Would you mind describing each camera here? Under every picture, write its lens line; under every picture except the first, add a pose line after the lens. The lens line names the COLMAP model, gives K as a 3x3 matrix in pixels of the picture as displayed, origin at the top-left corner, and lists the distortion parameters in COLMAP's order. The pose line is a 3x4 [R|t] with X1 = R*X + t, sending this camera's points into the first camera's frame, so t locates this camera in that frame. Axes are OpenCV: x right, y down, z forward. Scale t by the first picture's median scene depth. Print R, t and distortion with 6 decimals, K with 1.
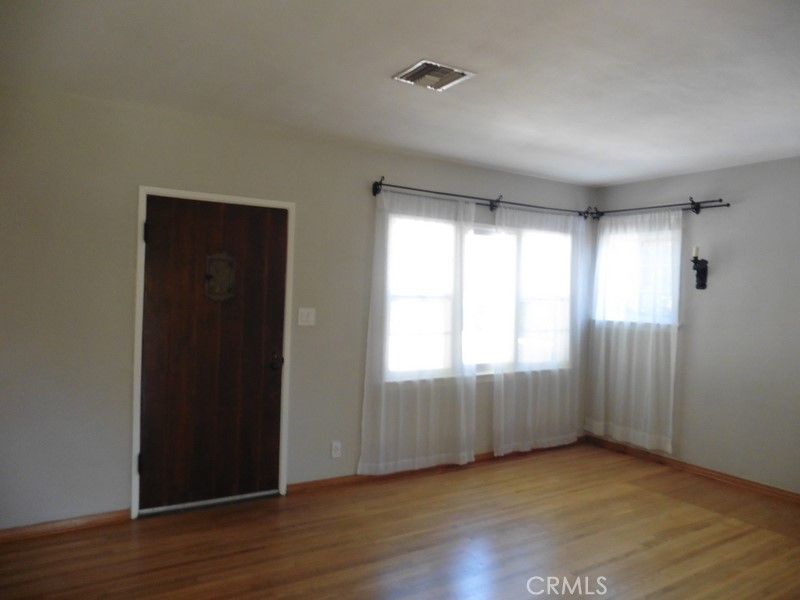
lens RADIAL K [[576.0, 0, 399.1], [0, 576.0, 305.3], [0, 0, 1]] dist [-0.078749, 0.056266]
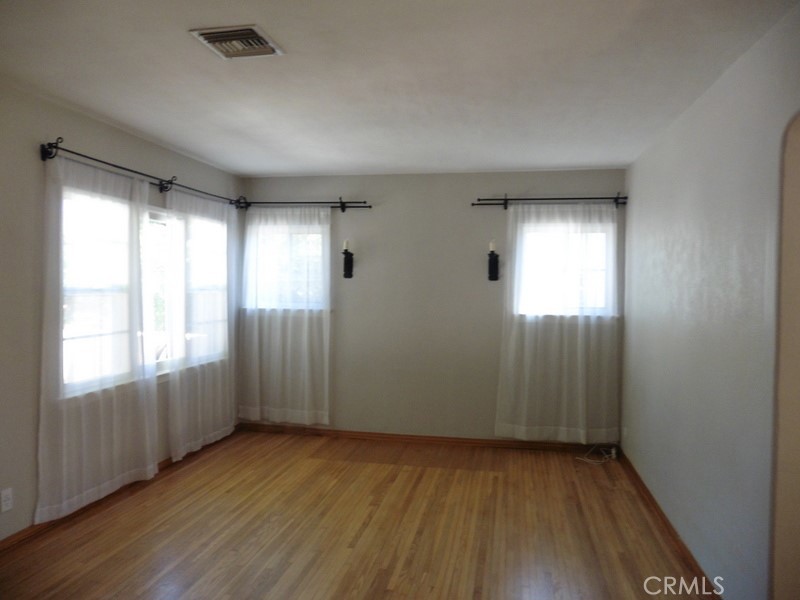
lens RADIAL K [[576.0, 0, 399.1], [0, 576.0, 305.3], [0, 0, 1]] dist [-0.078749, 0.056266]
pose [[0.685377, -0.040096, 0.727084, -0.245118], [0.020959, 0.999155, 0.035343, -0.012163], [-0.727887, -0.008985, 0.685639, 0.120999]]
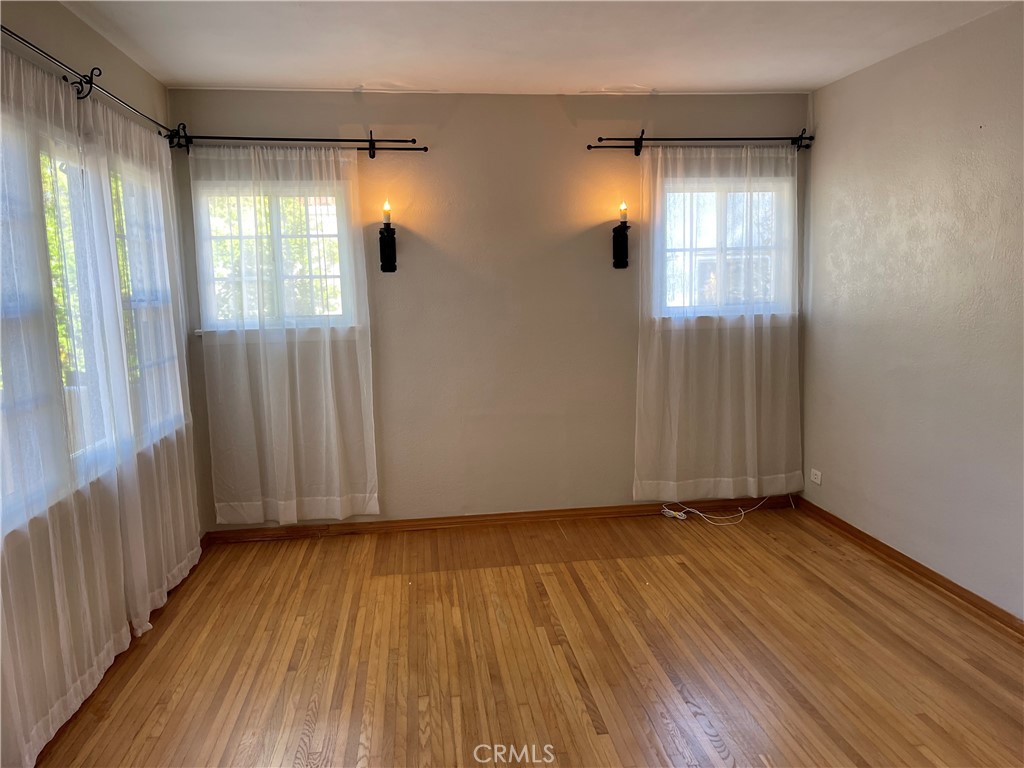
lens RADIAL K [[763.4, 0, 515.3], [0, 763.4, 402.3], [0, 0, 1]] dist [0.058624, -0.114927]
pose [[0.416312, -0.171611, 0.892880, -0.262538], [0.055524, 0.984992, 0.163426, -0.016121], [-0.907525, -0.018460, 0.419592, 0.458813]]
